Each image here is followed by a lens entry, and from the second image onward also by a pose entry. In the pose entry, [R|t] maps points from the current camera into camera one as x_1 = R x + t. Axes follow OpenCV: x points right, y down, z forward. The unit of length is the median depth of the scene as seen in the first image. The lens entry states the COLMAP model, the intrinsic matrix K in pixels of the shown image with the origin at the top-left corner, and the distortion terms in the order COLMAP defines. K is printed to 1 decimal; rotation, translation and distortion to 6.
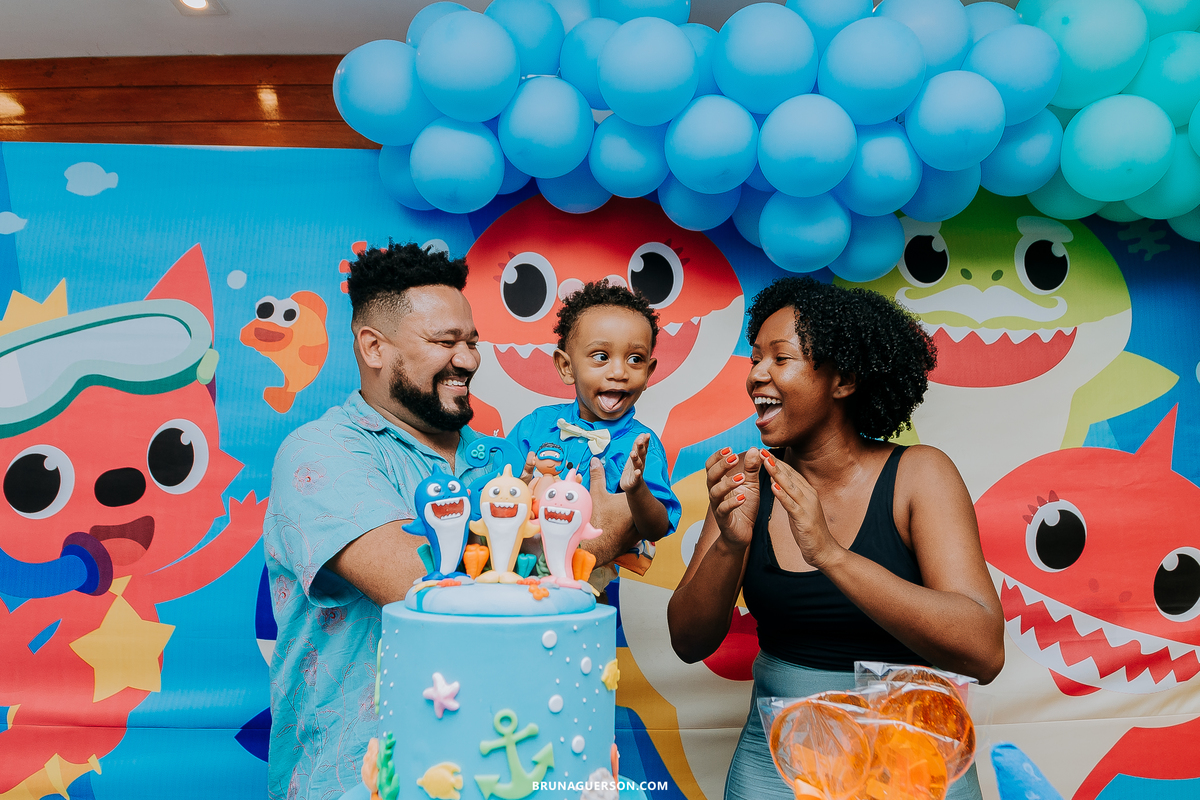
lens RADIAL K [[855.8, 0, 600.0], [0, 855.8, 400.0], [0, 0, 1]] dist [0.012168, -0.003059]
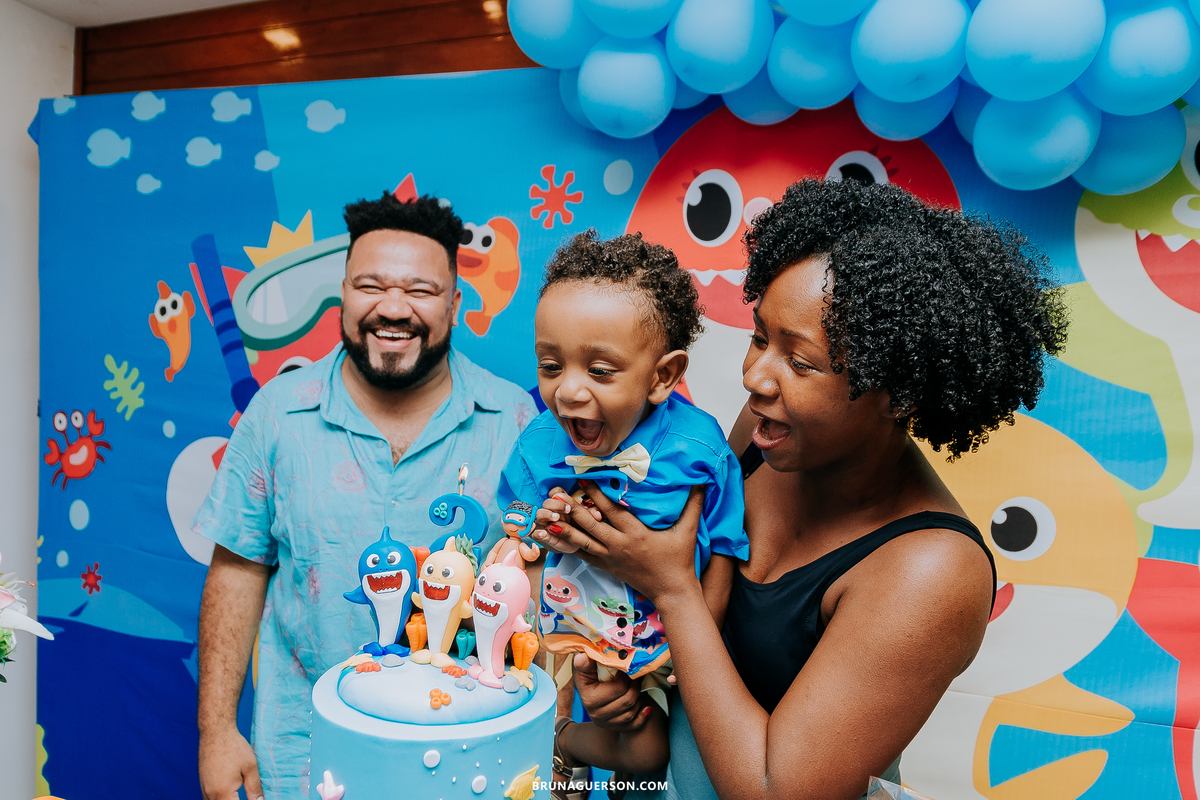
lens RADIAL K [[819.5, 0, 600.0], [0, 819.5, 400.0], [0, 0, 1]] dist [0.019224, 0.000304]
pose [[0.939973, 0.056740, -0.336499, 0.123336], [0.001127, 0.985559, 0.169330, -0.081562], [0.341247, -0.159545, 0.926335, 0.089045]]
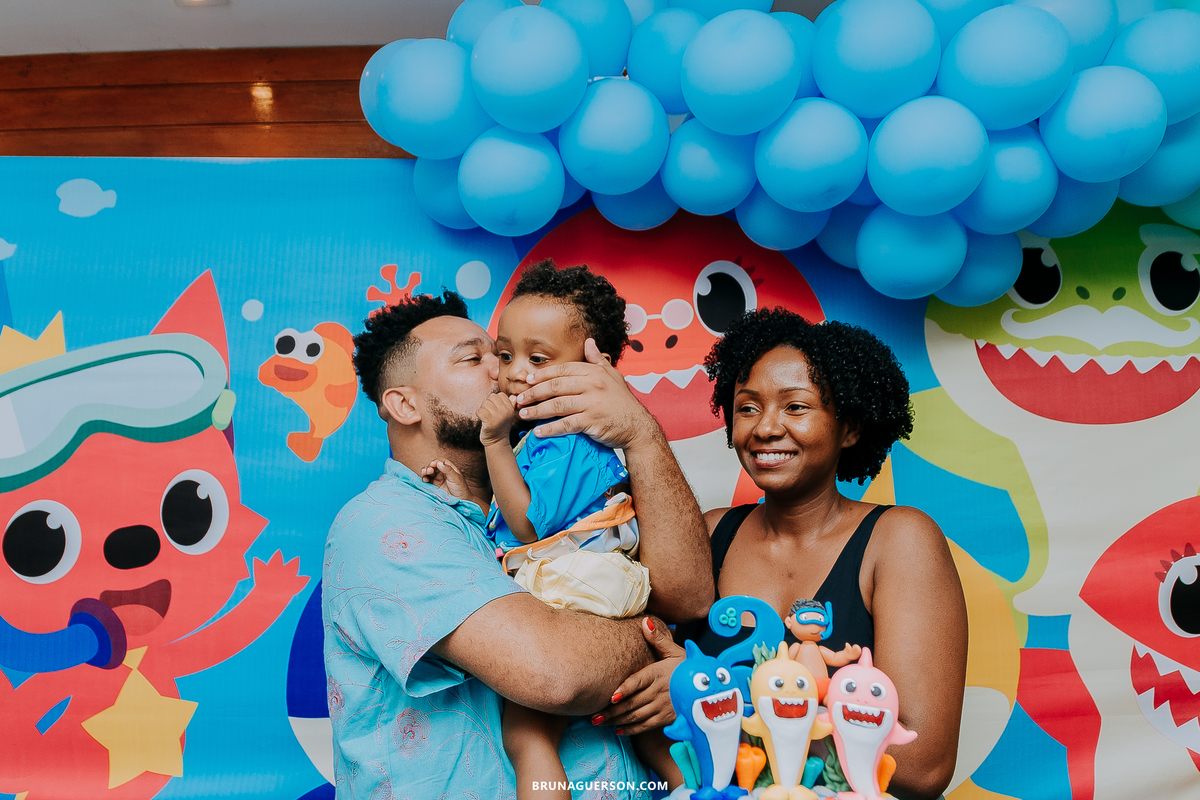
lens RADIAL K [[918.9, 0, 541.0], [0, 918.9, 414.6], [0, 0, 1]] dist [0.013453, 0.002093]
pose [[0.999763, -0.008893, -0.019889, -0.113088], [0.009422, 0.999600, 0.026672, -0.058040], [0.019644, -0.026853, 0.999446, 0.054640]]
